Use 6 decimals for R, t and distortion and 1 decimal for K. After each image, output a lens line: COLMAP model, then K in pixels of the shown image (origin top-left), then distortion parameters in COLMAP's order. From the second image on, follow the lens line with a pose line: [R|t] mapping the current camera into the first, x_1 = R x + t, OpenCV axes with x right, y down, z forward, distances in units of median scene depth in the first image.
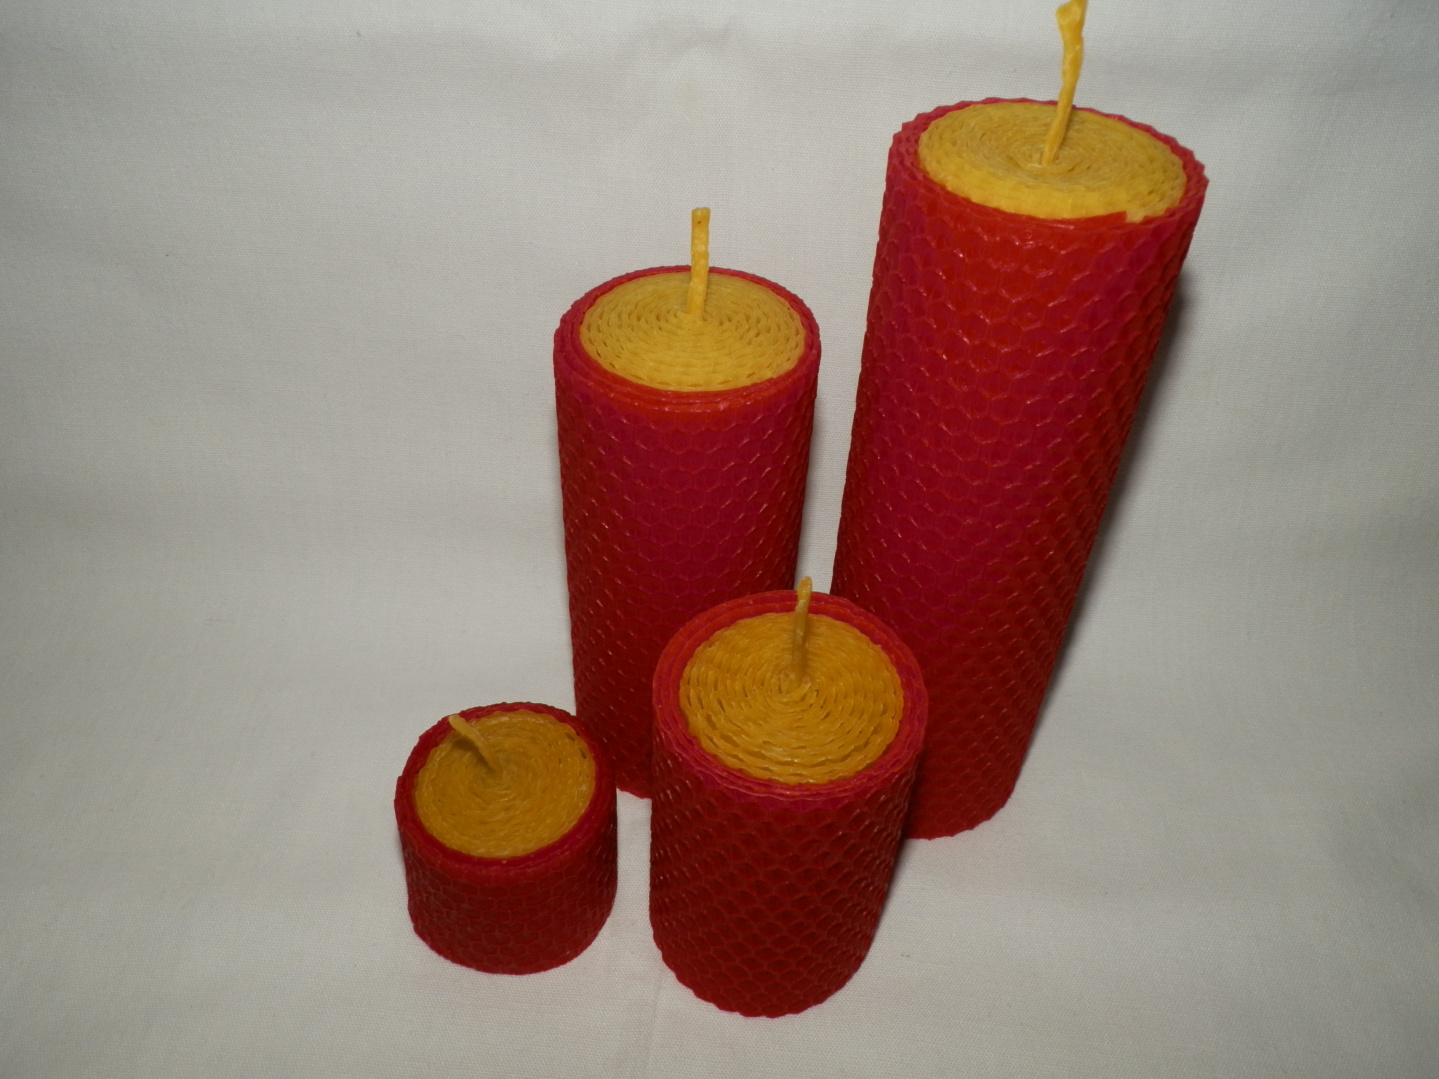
lens RADIAL K [[1189.4, 0, 723.0], [0, 1189.4, 542.6], [0, 0, 1]] dist [0.013048, -0.013440]
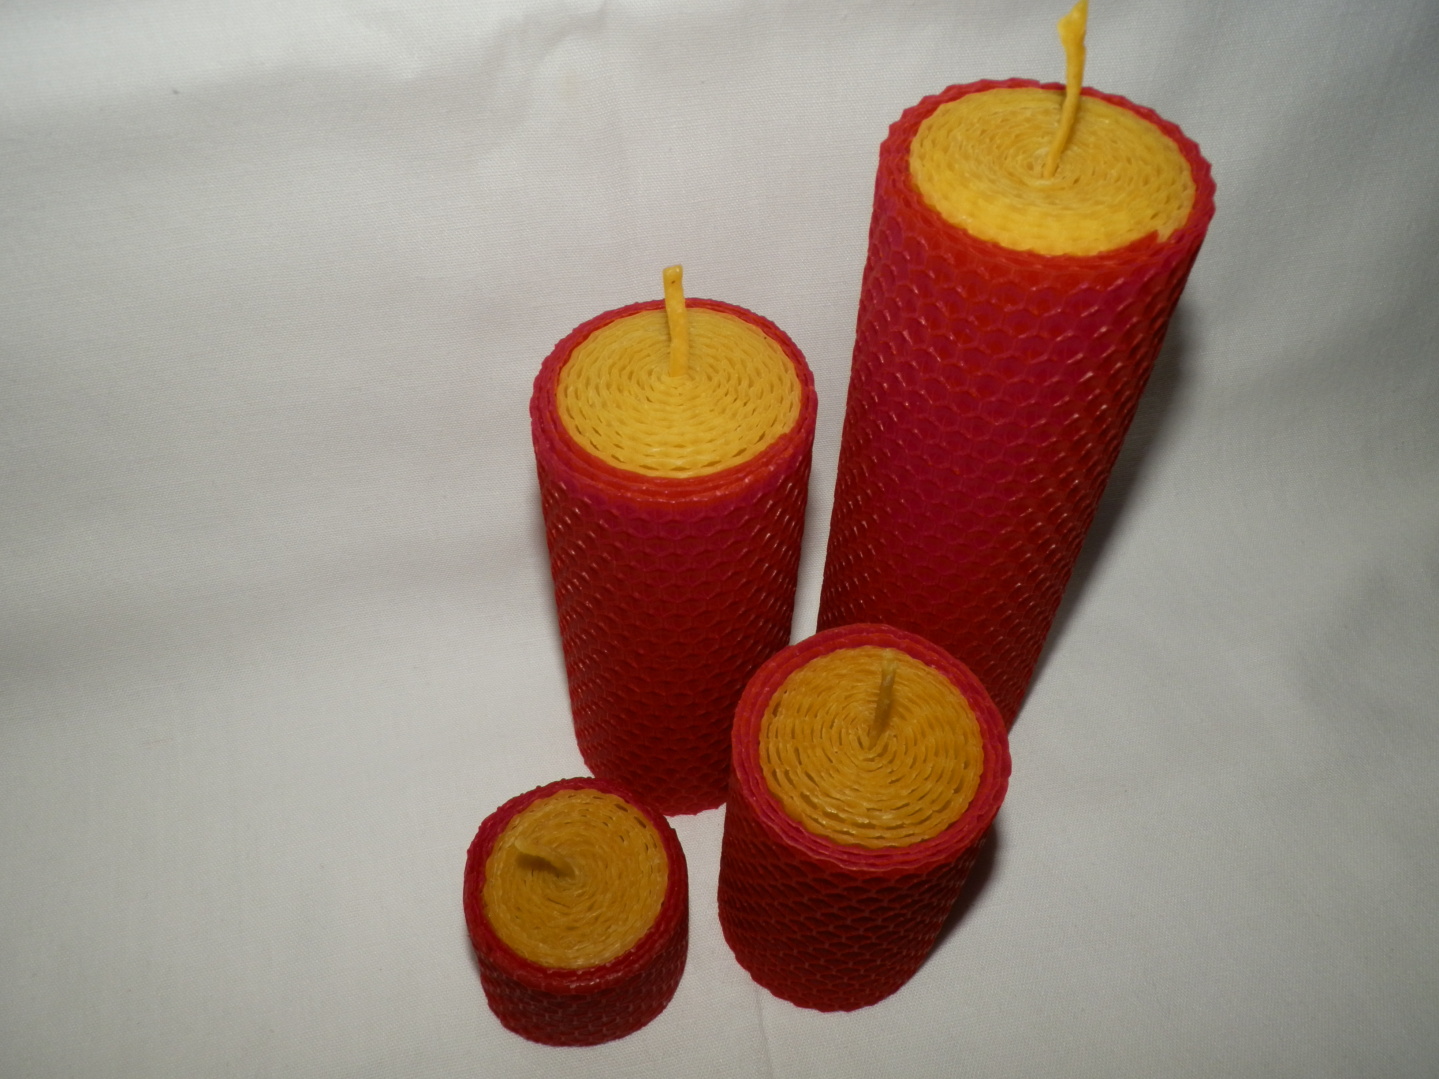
lens RADIAL K [[1189.4, 0, 719.1], [0, 1189.4, 539.8], [0, 0, 1]] dist [0.013048, -0.013440]
pose [[0.959165, -0.236191, 0.155616, -0.174468], [0.206787, 0.960941, 0.183935, -0.241106], [-0.192982, -0.144245, 0.970542, 0.084914]]
